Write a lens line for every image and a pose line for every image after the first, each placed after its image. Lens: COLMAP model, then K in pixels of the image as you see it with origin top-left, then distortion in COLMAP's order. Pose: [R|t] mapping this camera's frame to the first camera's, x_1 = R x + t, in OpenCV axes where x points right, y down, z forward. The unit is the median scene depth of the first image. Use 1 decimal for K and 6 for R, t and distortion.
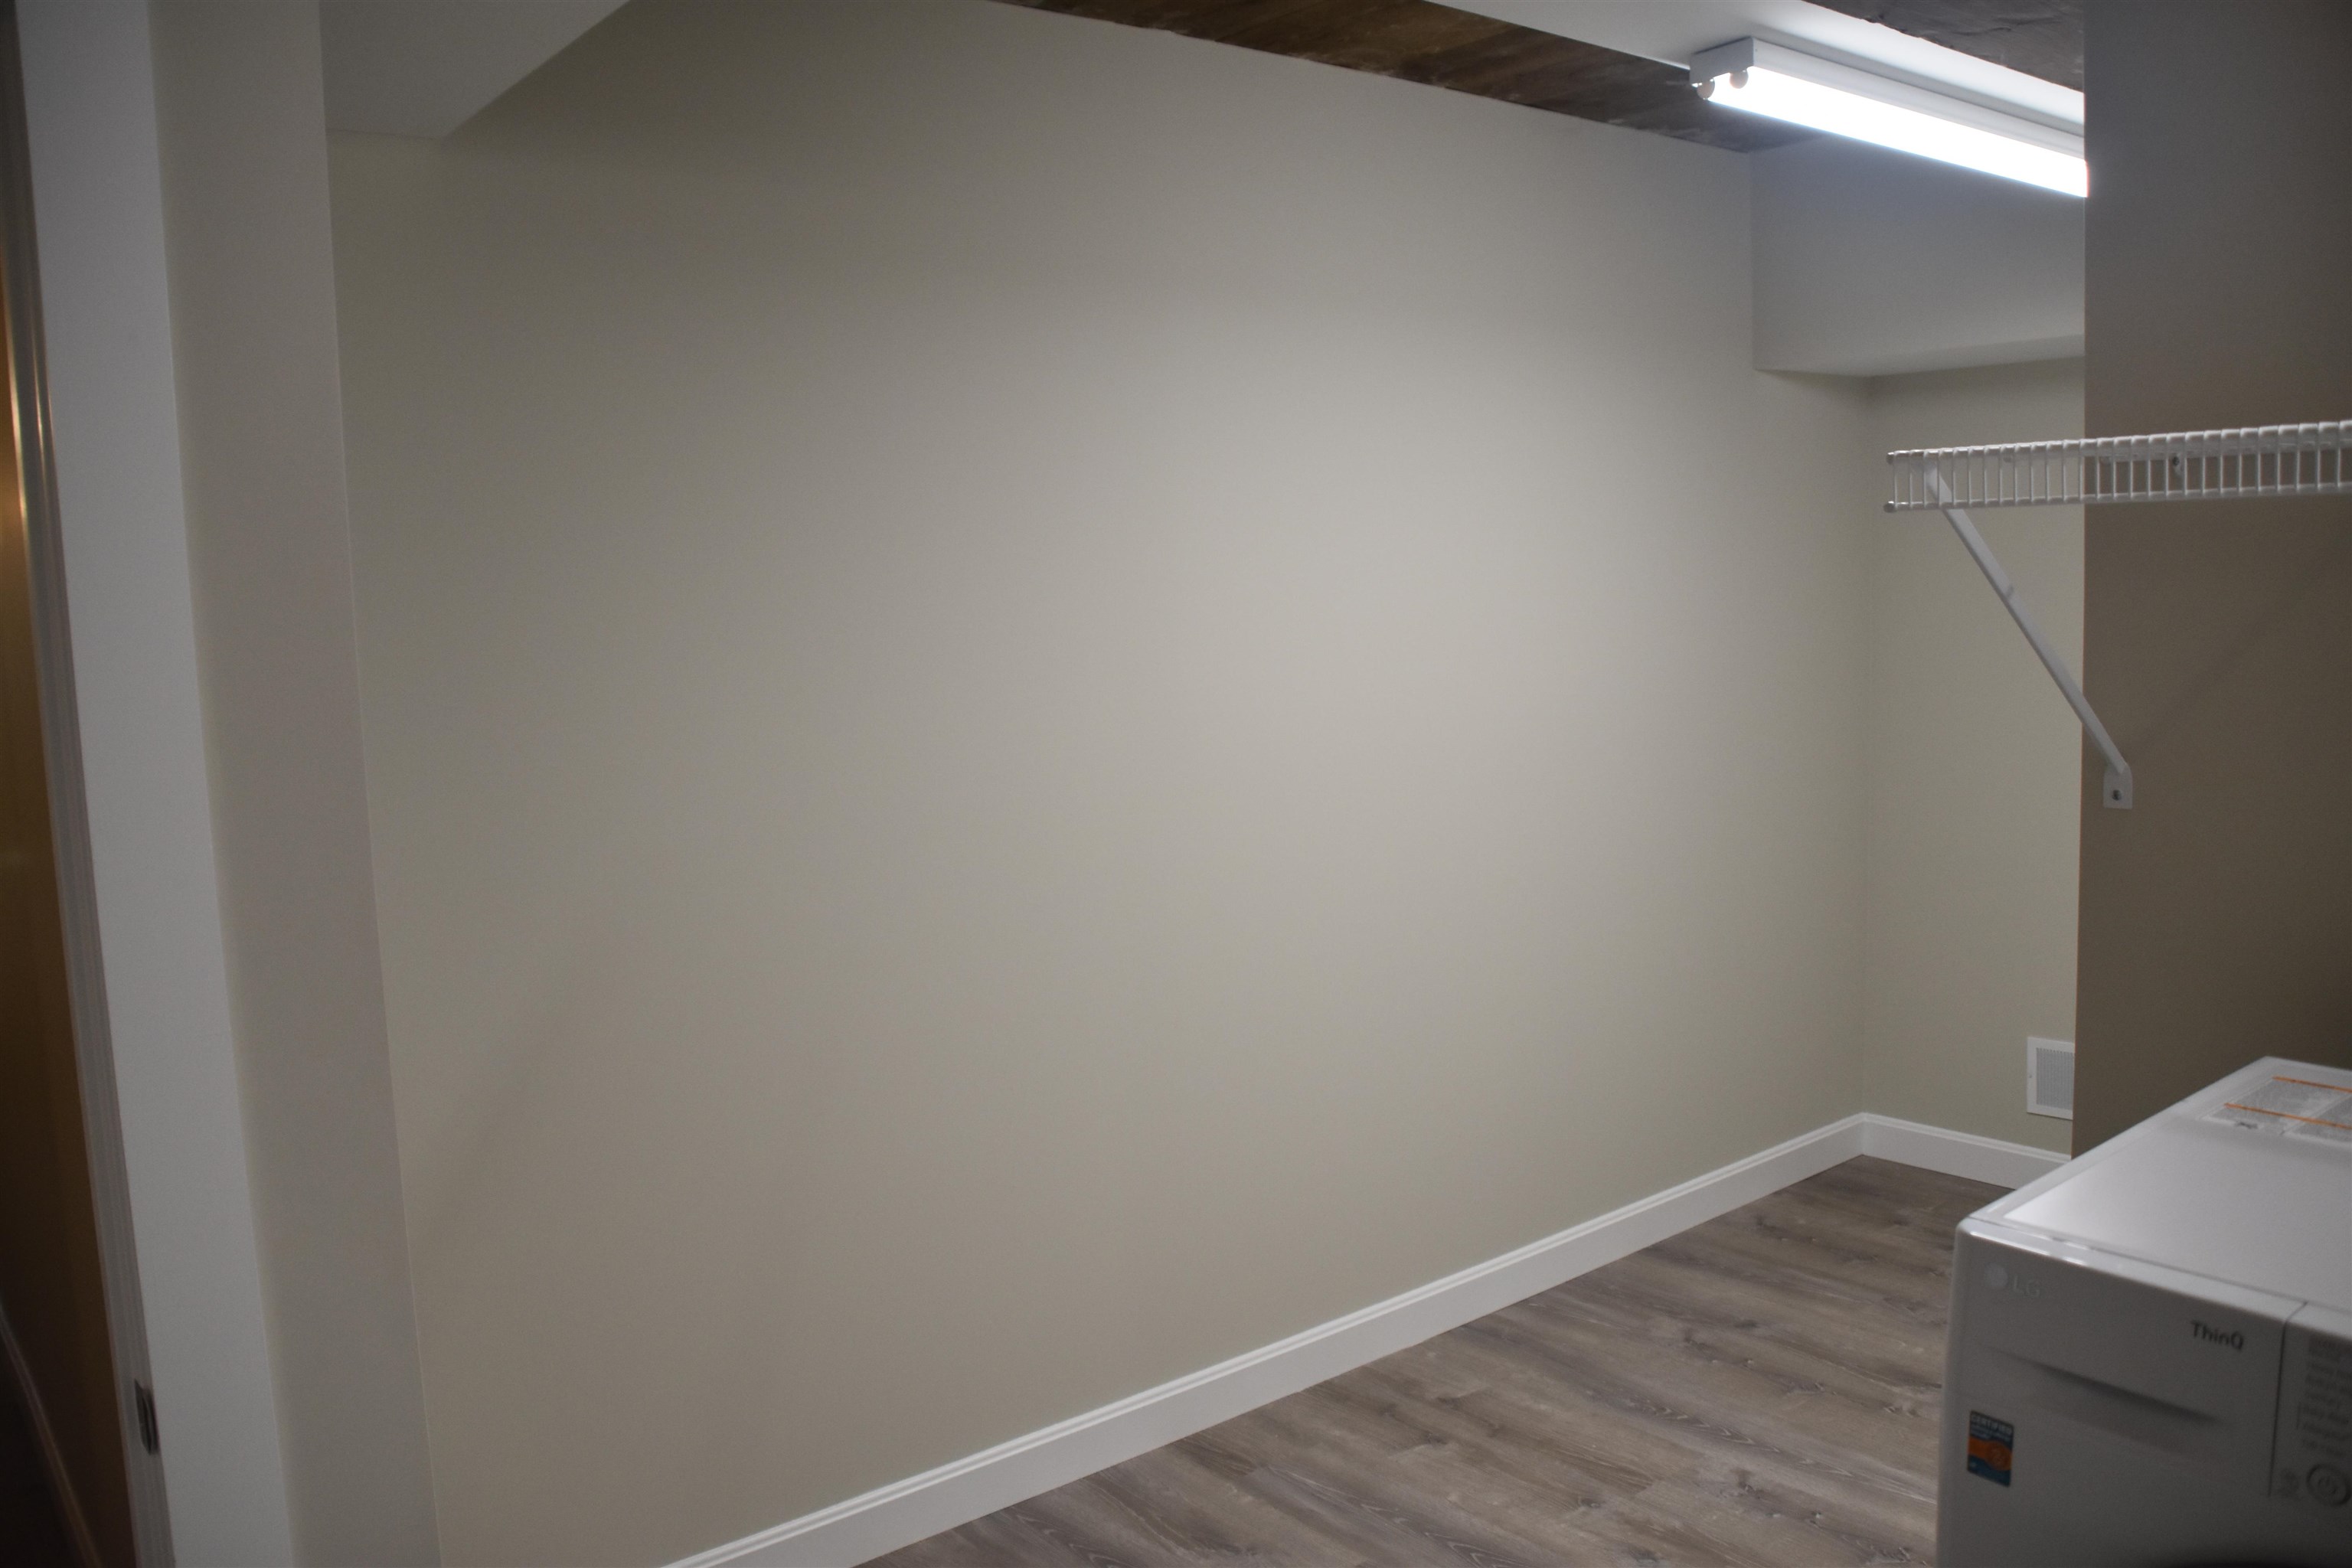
lens RADIAL K [[1866.9, 0, 1185.2], [0, 1866.9, 782.1], [0, 0, 1]] dist [-0.150016, 0.104793]
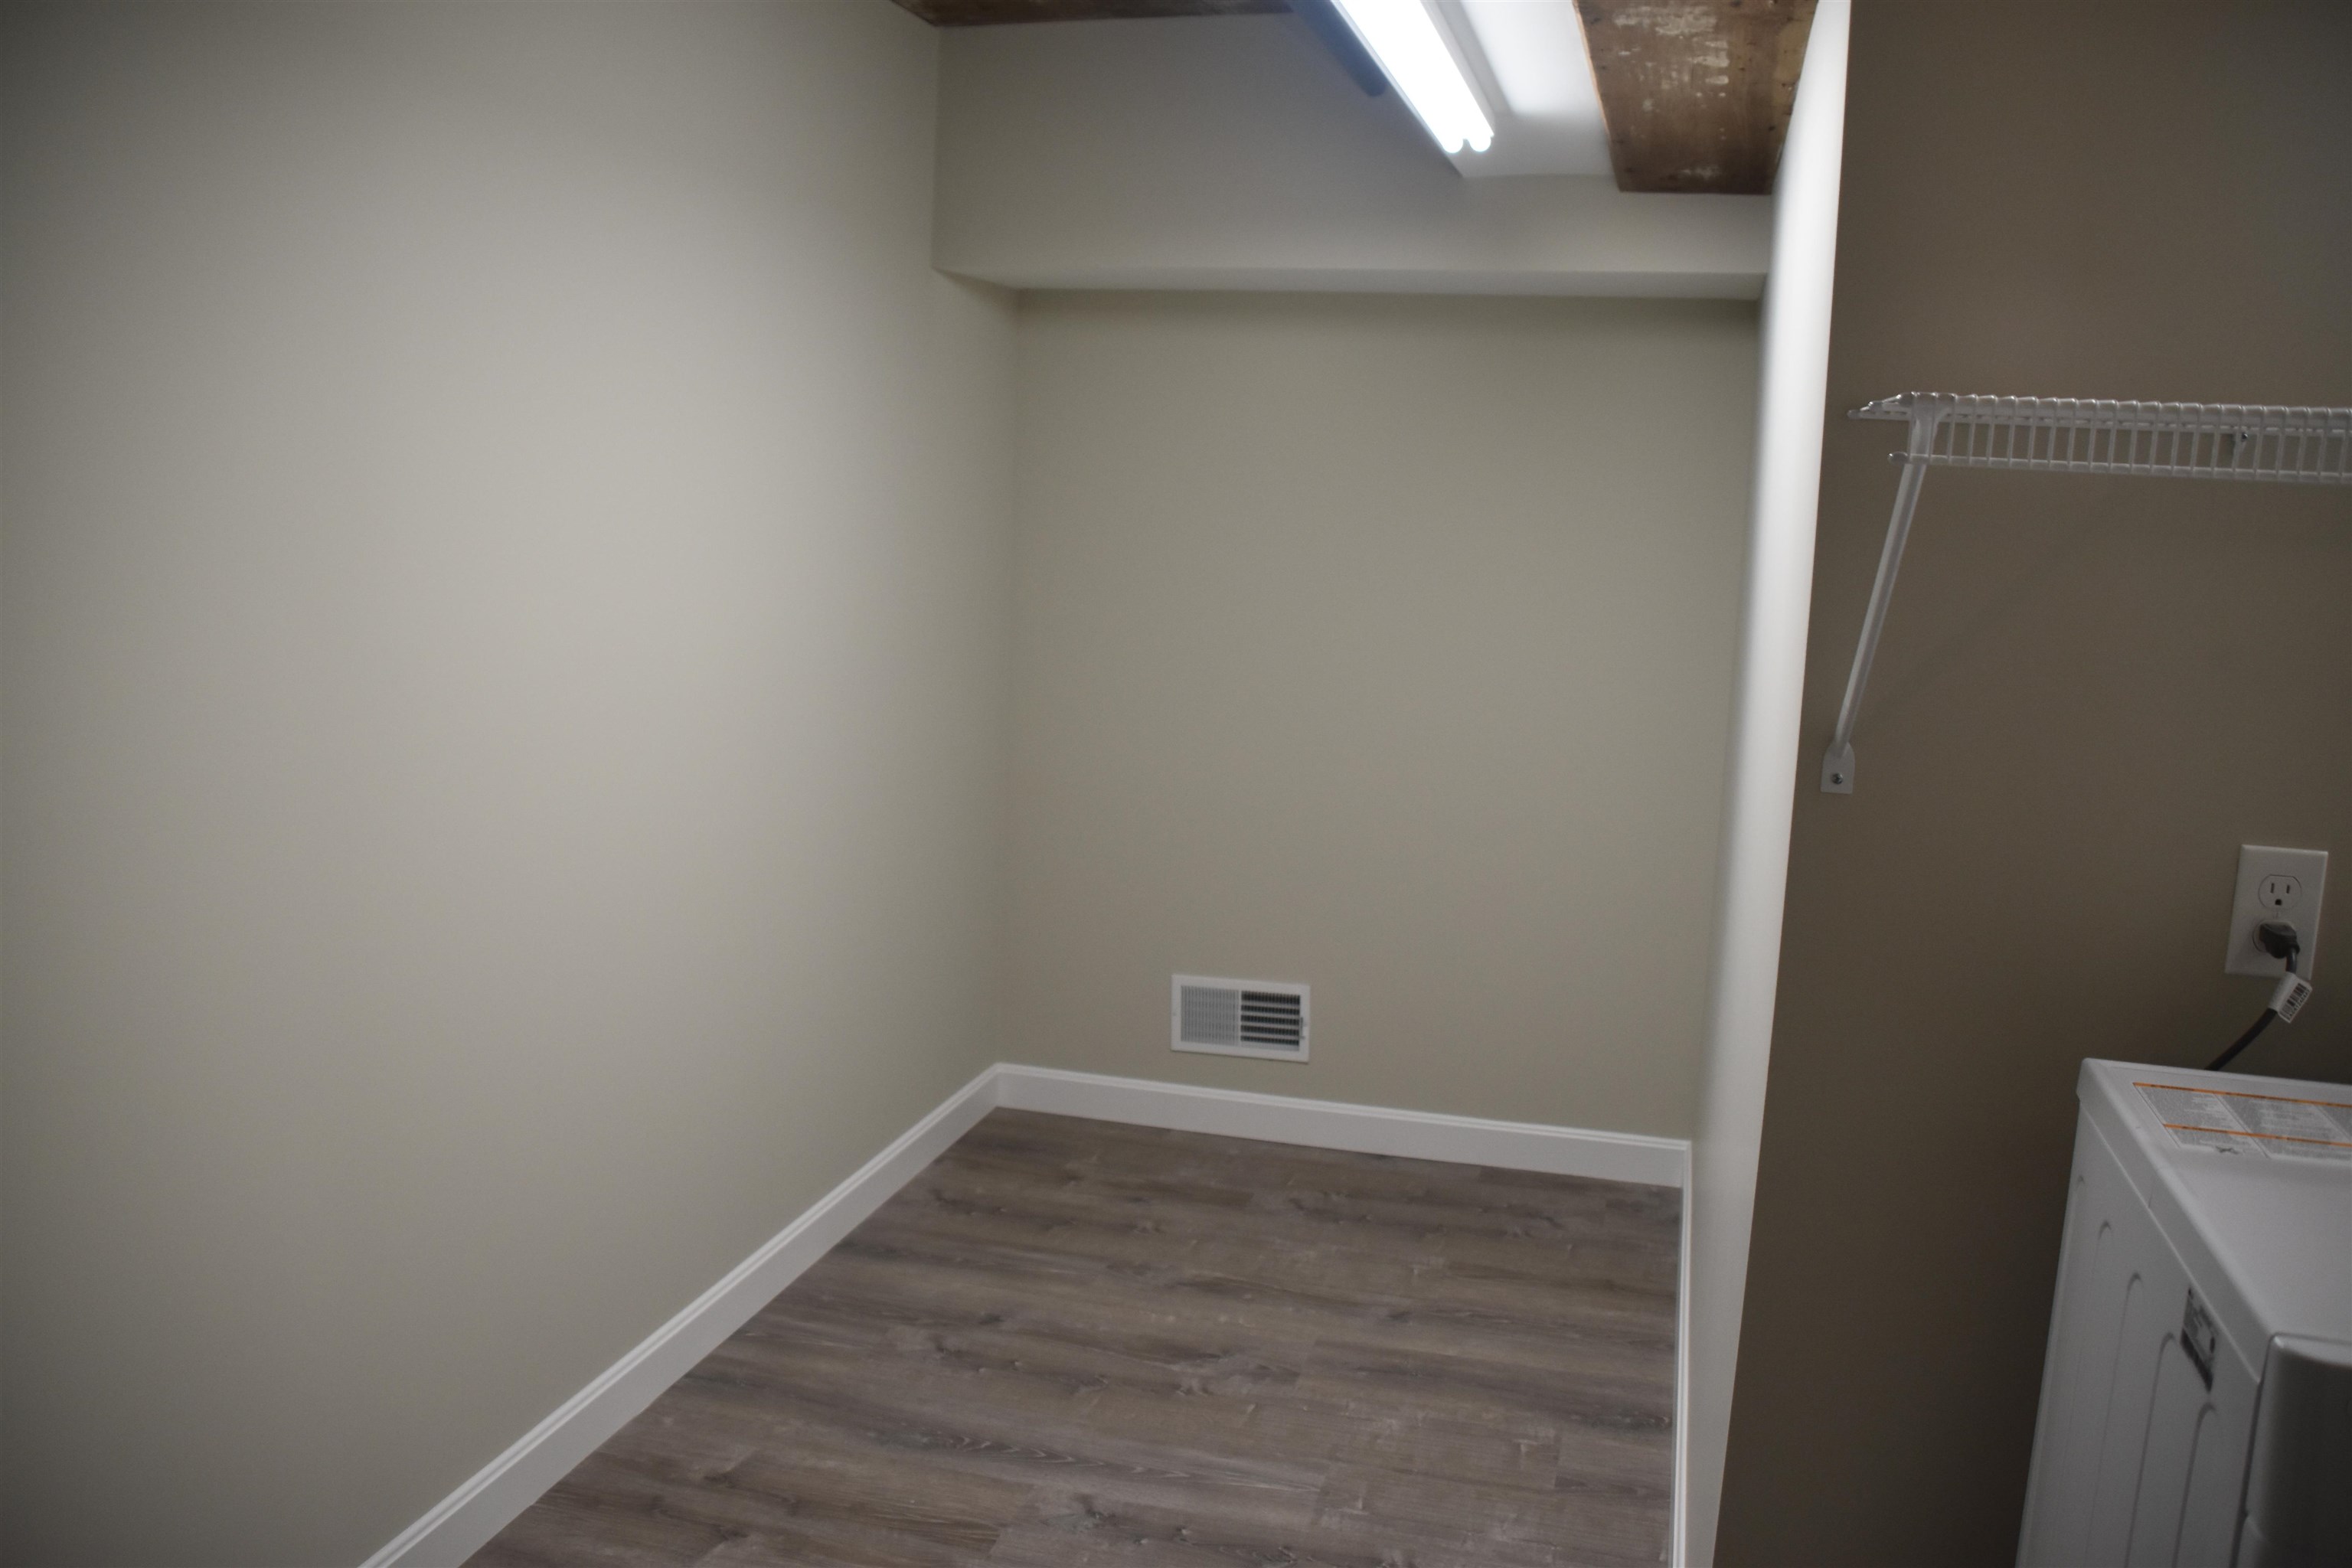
lens RADIAL K [[1866.9, 0, 1170.0], [0, 1866.9, 781.6], [0, 0, 1]] dist [-0.150016, 0.104793]
pose [[0.817875, -0.030610, 0.574581, -0.153068], [0.003267, 0.998815, 0.048561, -0.019133], [-0.575387, -0.037840, 0.817006, 0.214574]]
